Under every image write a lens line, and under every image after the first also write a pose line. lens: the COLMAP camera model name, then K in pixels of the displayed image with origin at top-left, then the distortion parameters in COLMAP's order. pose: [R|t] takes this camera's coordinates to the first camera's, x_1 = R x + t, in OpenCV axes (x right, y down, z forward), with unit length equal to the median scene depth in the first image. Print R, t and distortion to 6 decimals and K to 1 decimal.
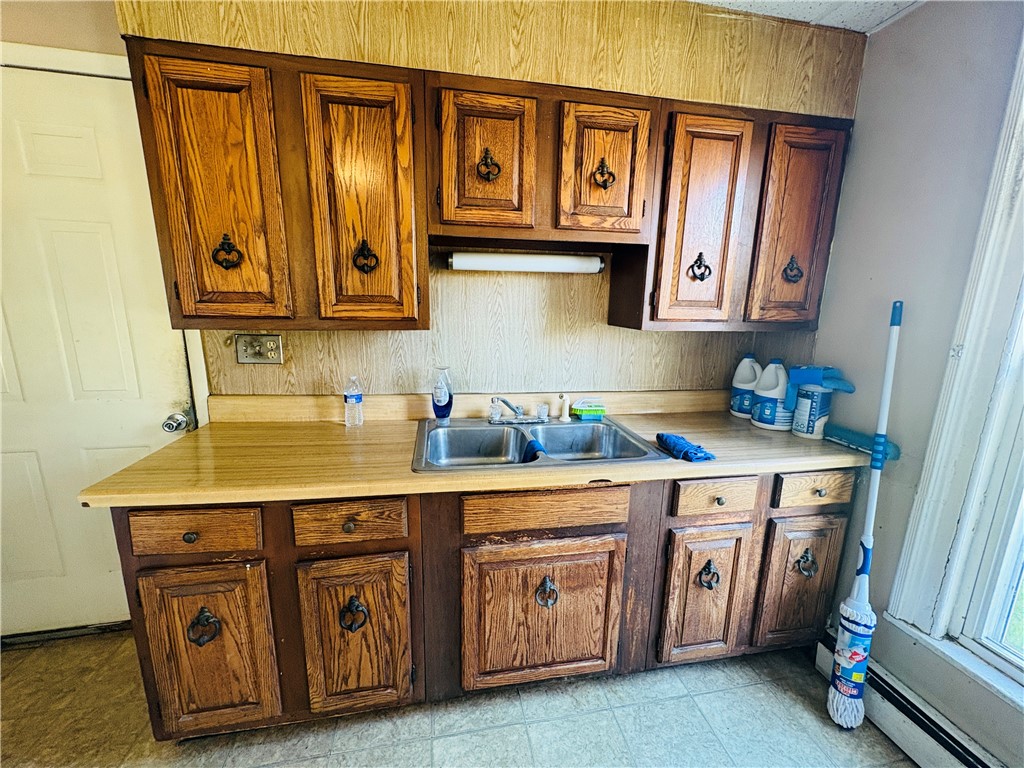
lens RADIAL K [[407.4, 0, 512.3], [0, 407.4, 383.1], [0, 0, 1]] dist [-0.000981, 0.000260]
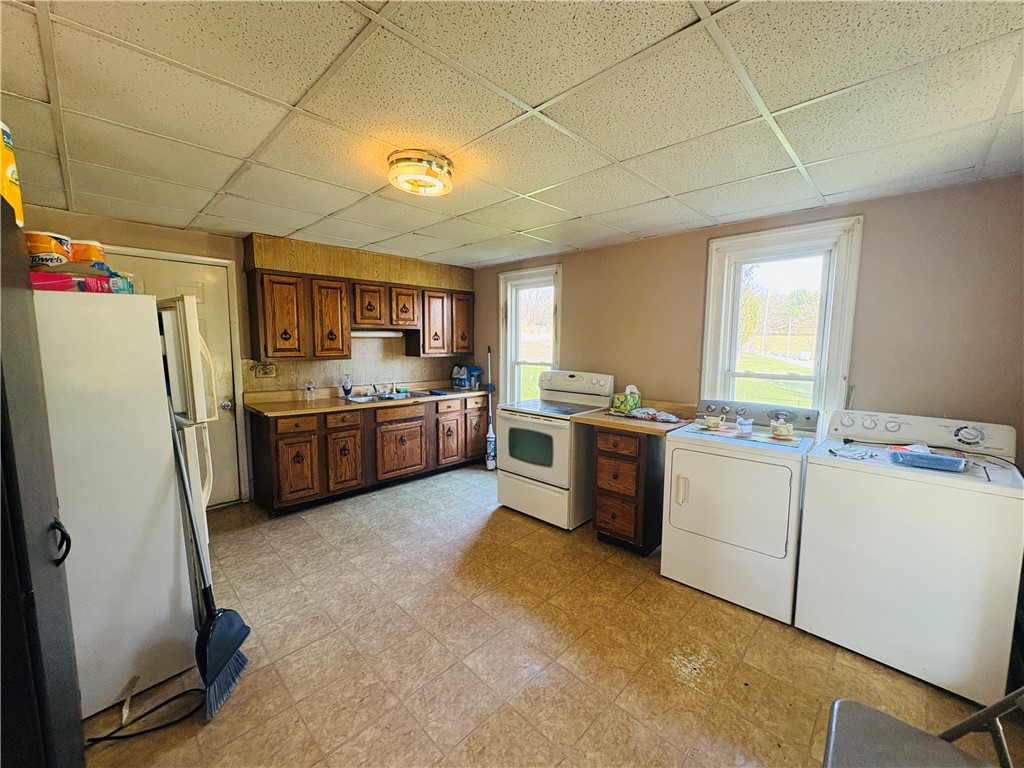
lens RADIAL K [[407.4, 0, 514.4], [0, 407.4, 384.6], [0, 0, 1]] dist [-0.000981, 0.000260]
pose [[0.818095, -0.074574, 0.570227, -0.920224], [0.122144, 0.991465, -0.045575, 0.319921], [-0.561961, 0.106935, 0.820222, -1.992525]]
